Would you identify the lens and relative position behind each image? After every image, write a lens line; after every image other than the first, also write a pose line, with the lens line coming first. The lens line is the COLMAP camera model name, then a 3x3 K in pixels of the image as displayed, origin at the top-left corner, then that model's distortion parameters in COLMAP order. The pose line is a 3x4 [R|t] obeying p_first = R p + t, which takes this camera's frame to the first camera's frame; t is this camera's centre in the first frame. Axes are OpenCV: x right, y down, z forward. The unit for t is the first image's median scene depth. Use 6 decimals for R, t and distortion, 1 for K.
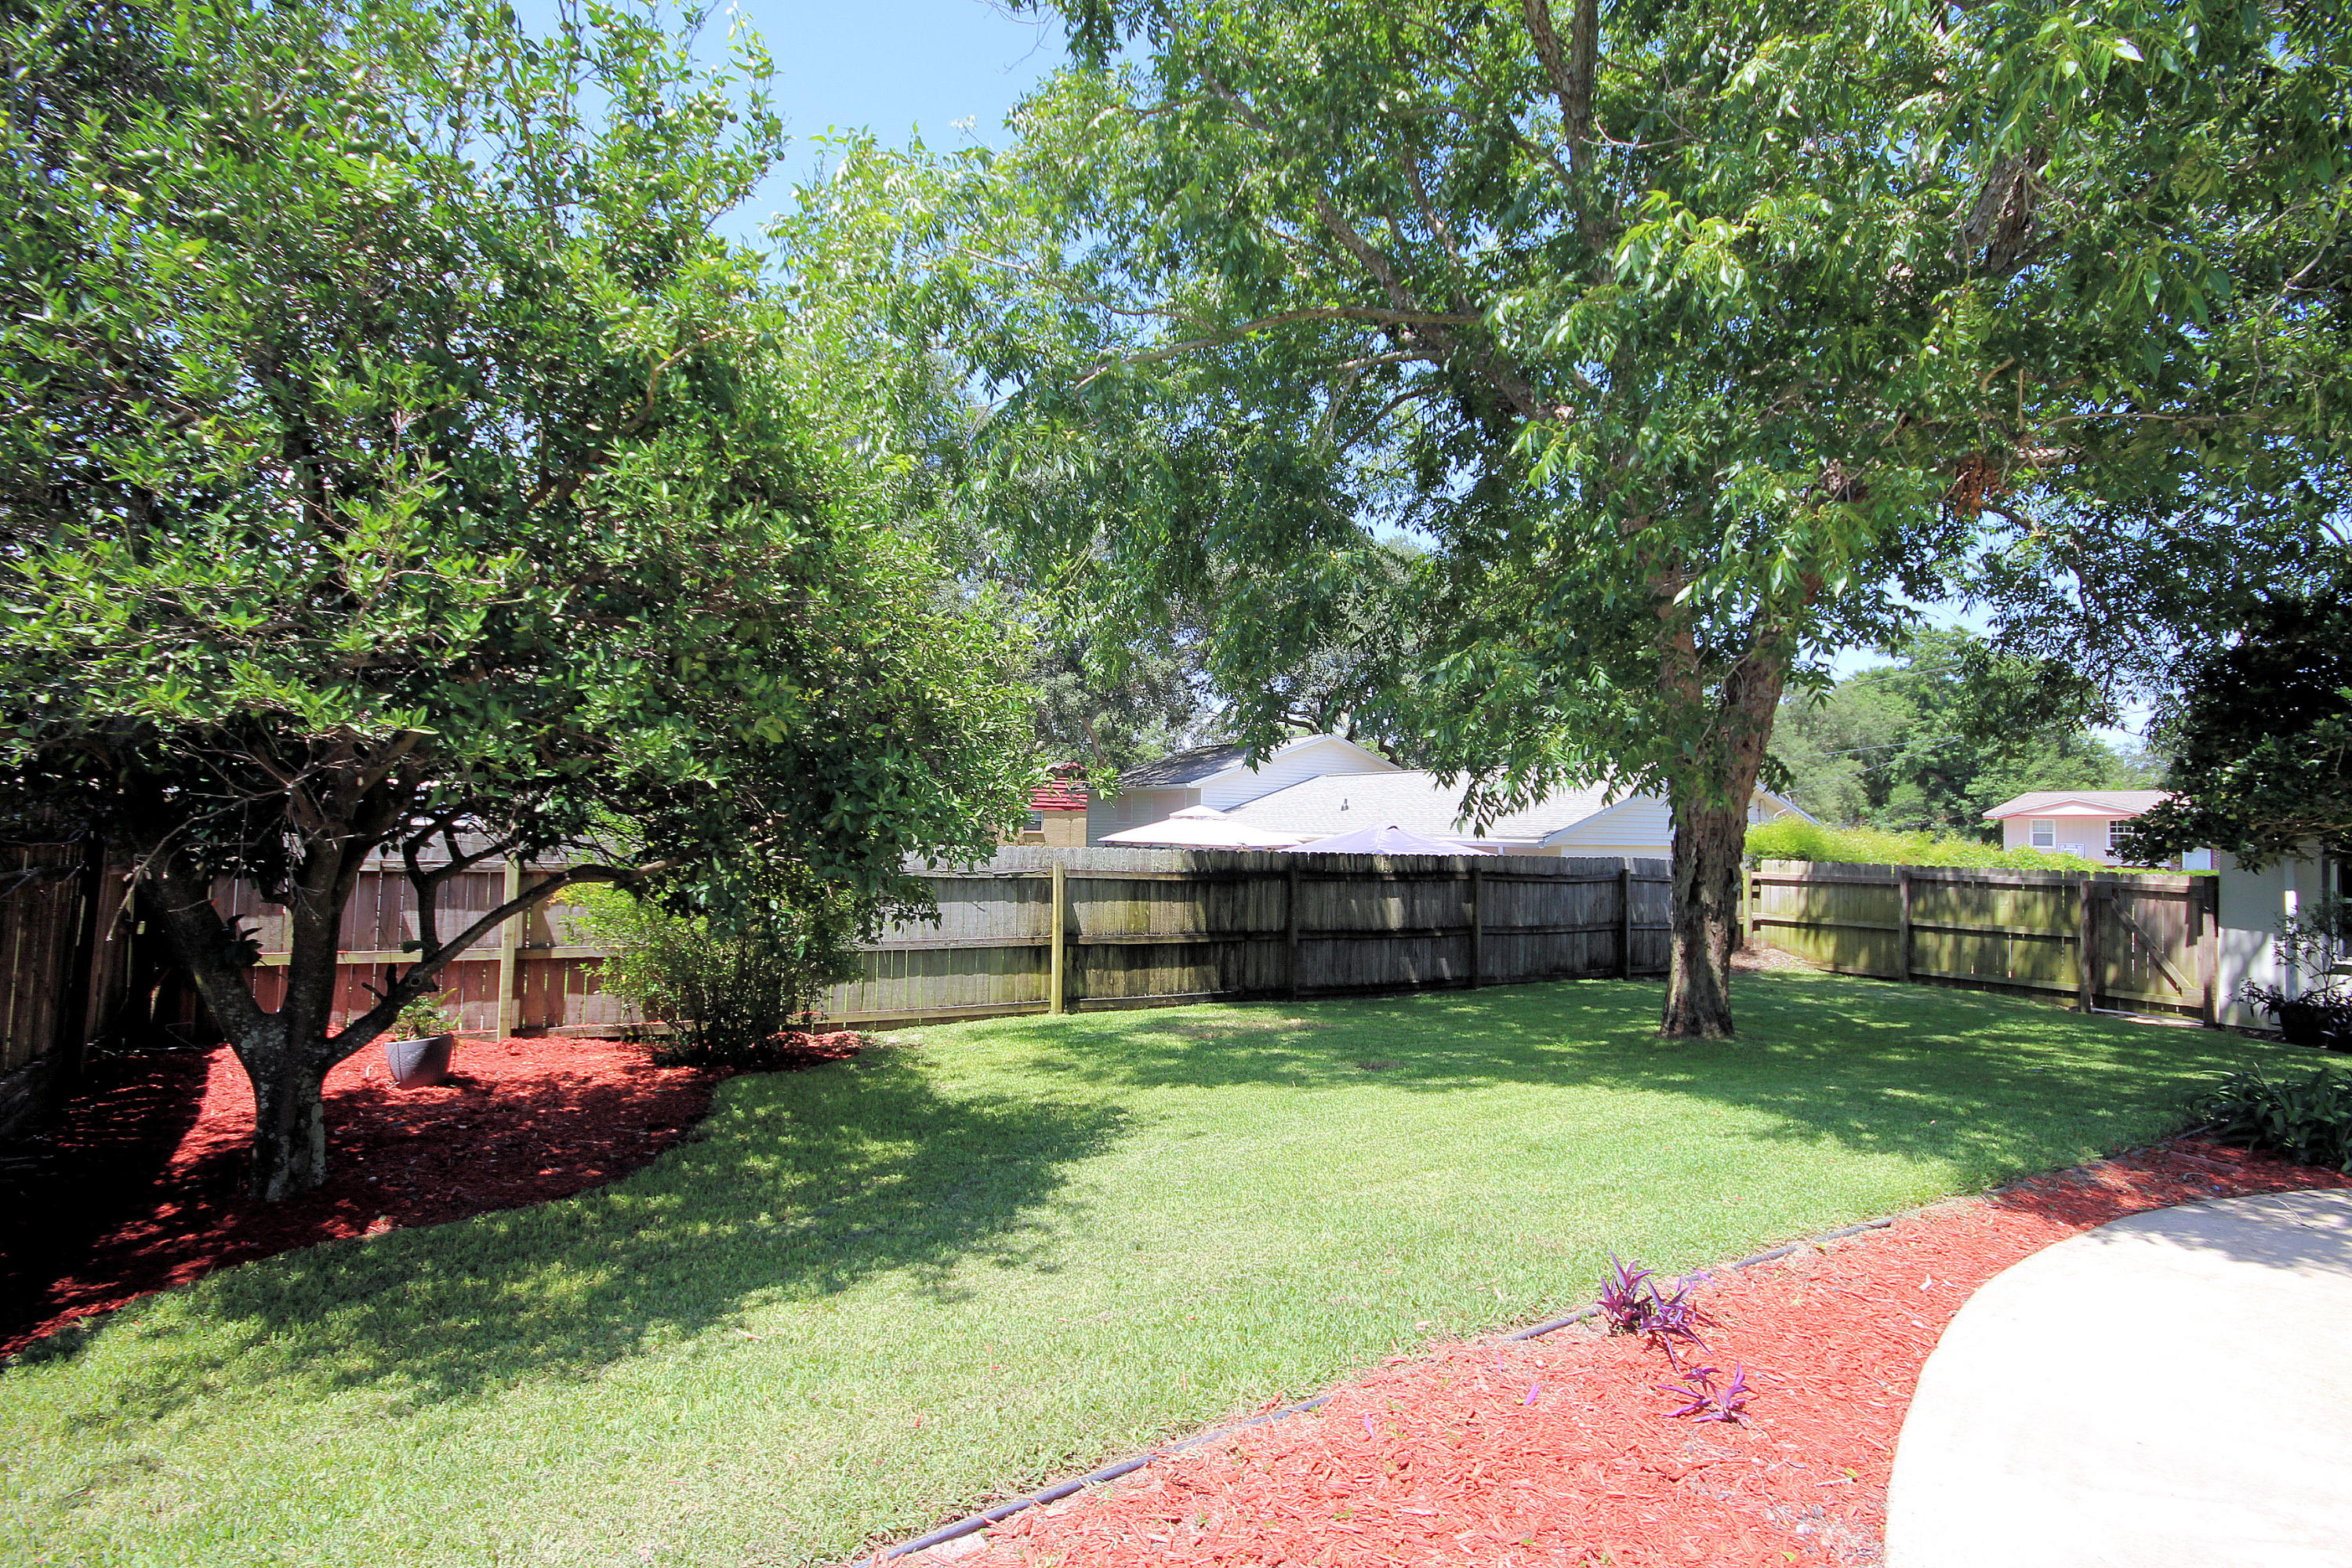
lens RADIAL K [[1079.6, 0, 1185.7], [0, 1079.6, 776.5], [0, 0, 1]] dist [-0.001414, -0.004601]
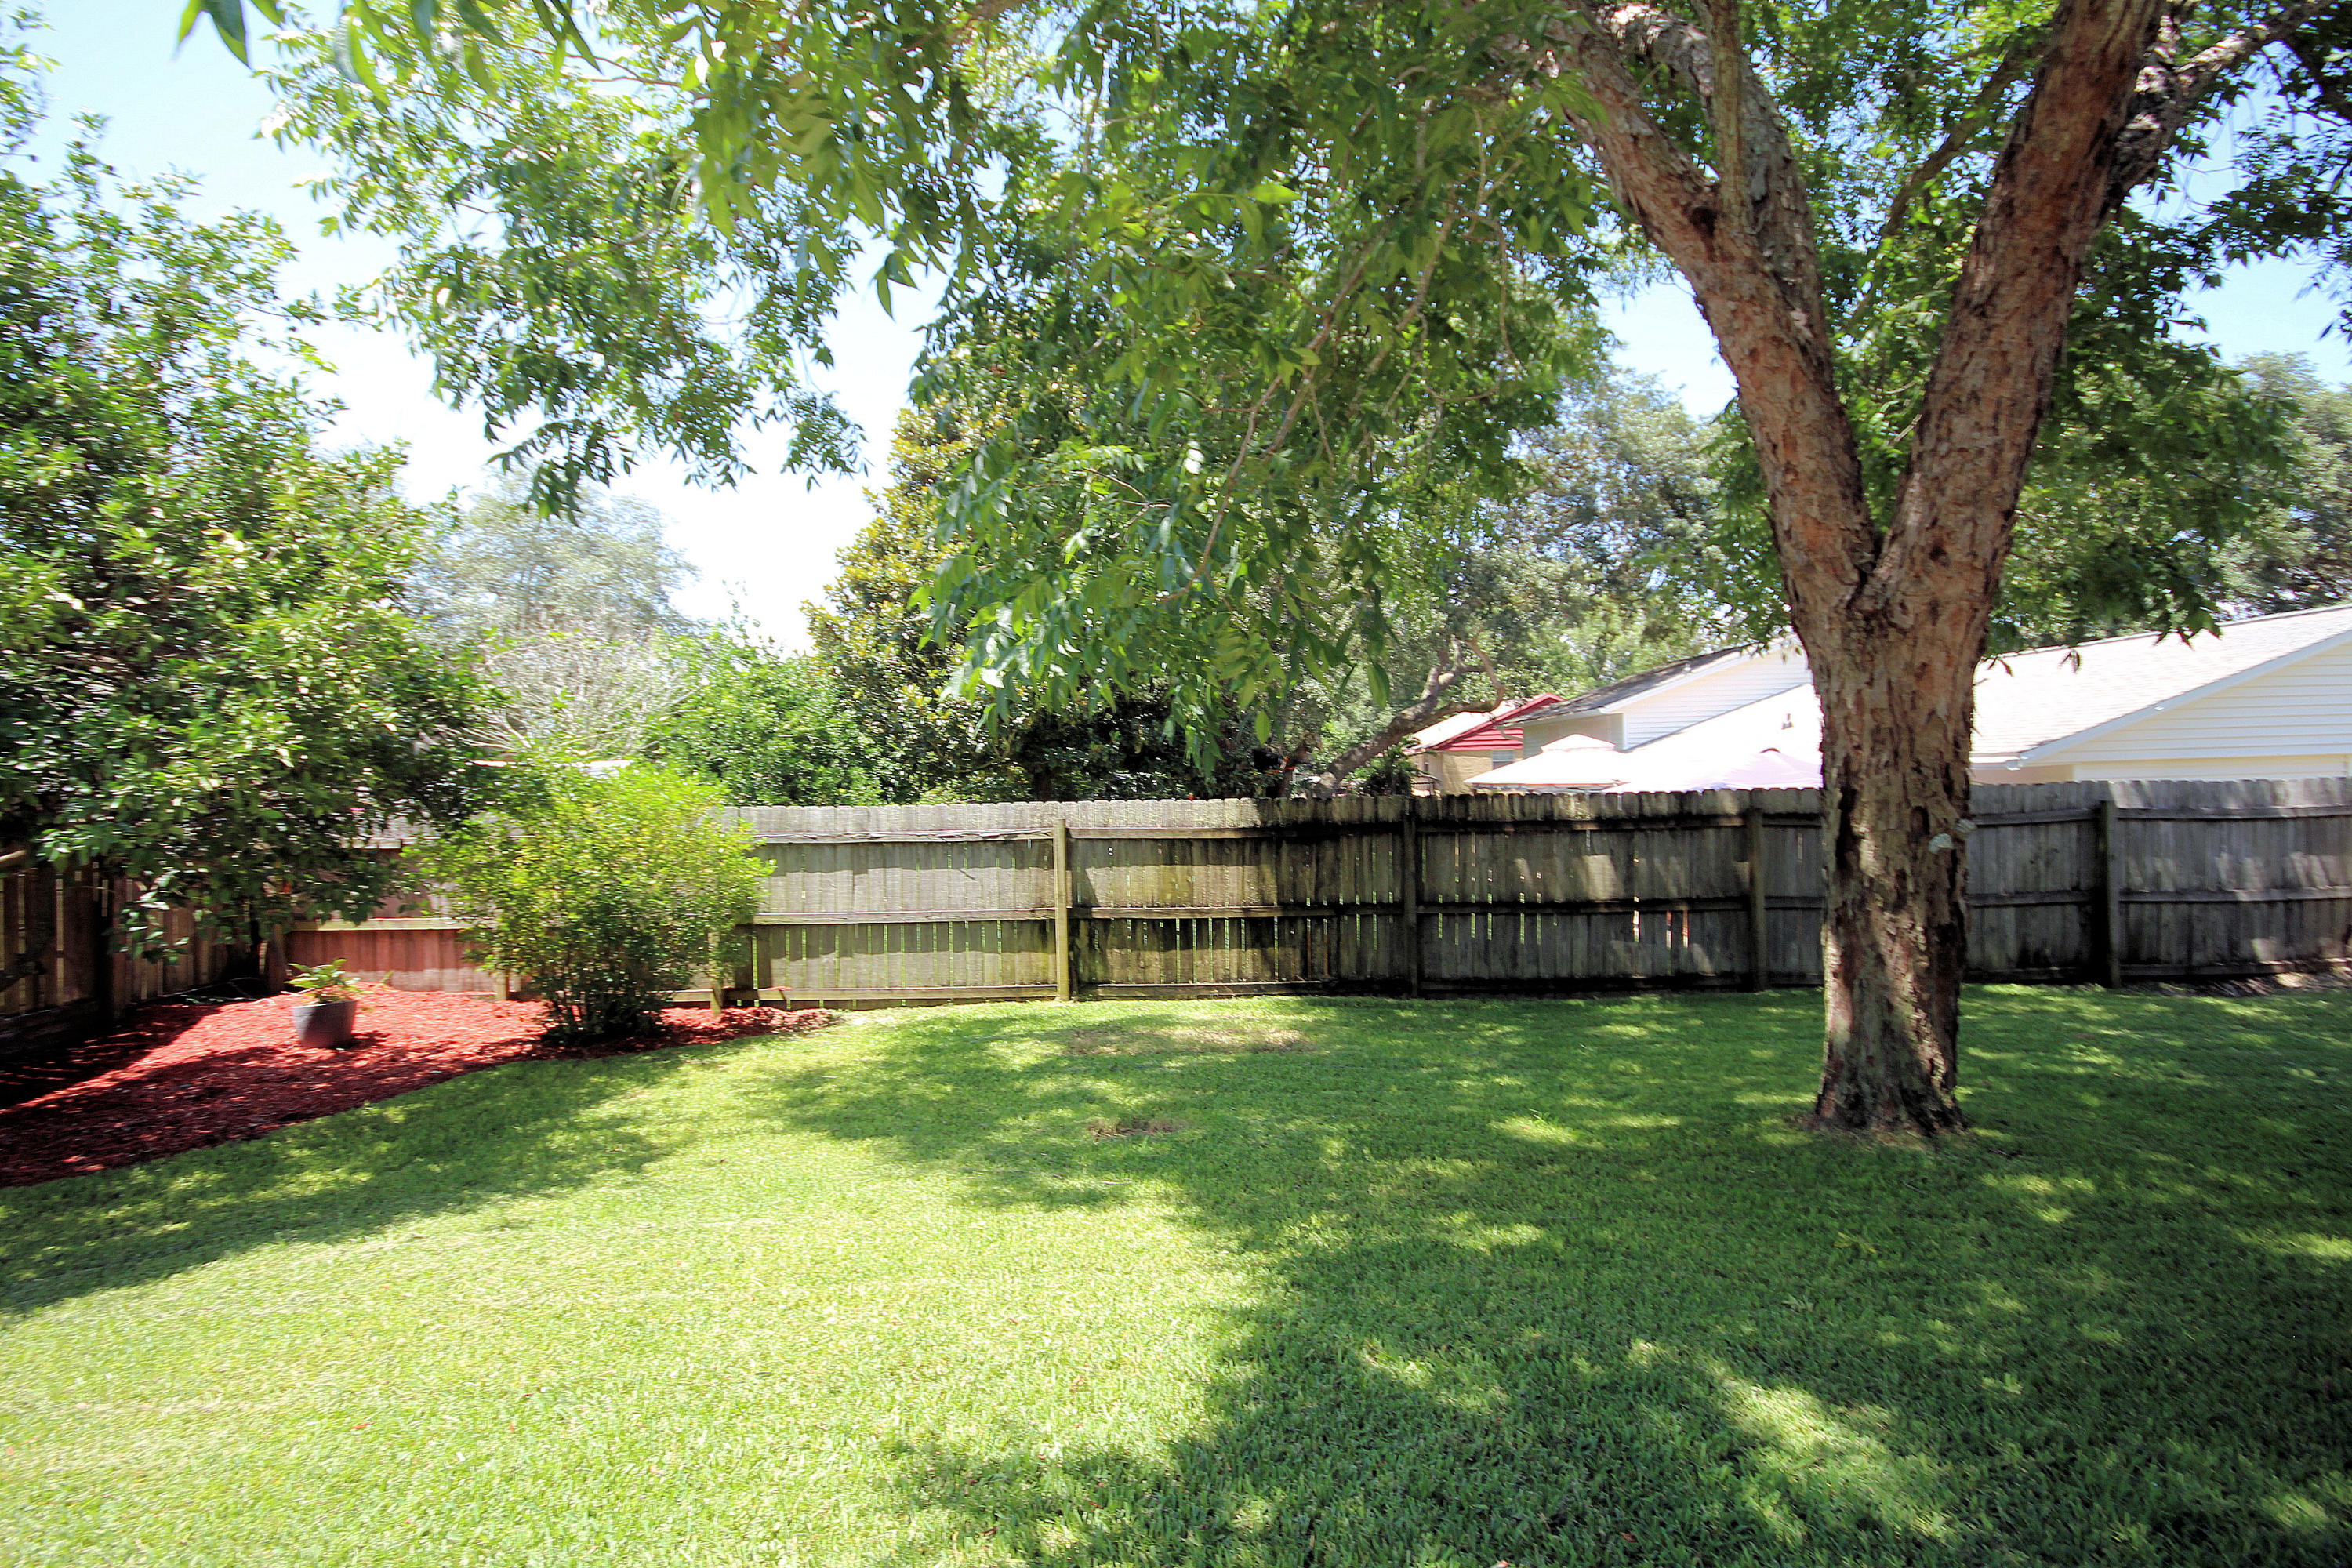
lens RADIAL K [[1079.6, 0, 1172.1], [0, 1079.6, 778.7], [0, 0, 1]] dist [-0.001414, -0.004601]
pose [[0.857237, -0.045236, -0.512932, 0.377354], [0.071150, 0.996984, 0.030984, 0.027271], [0.509983, -0.063056, 0.857870, 0.325942]]
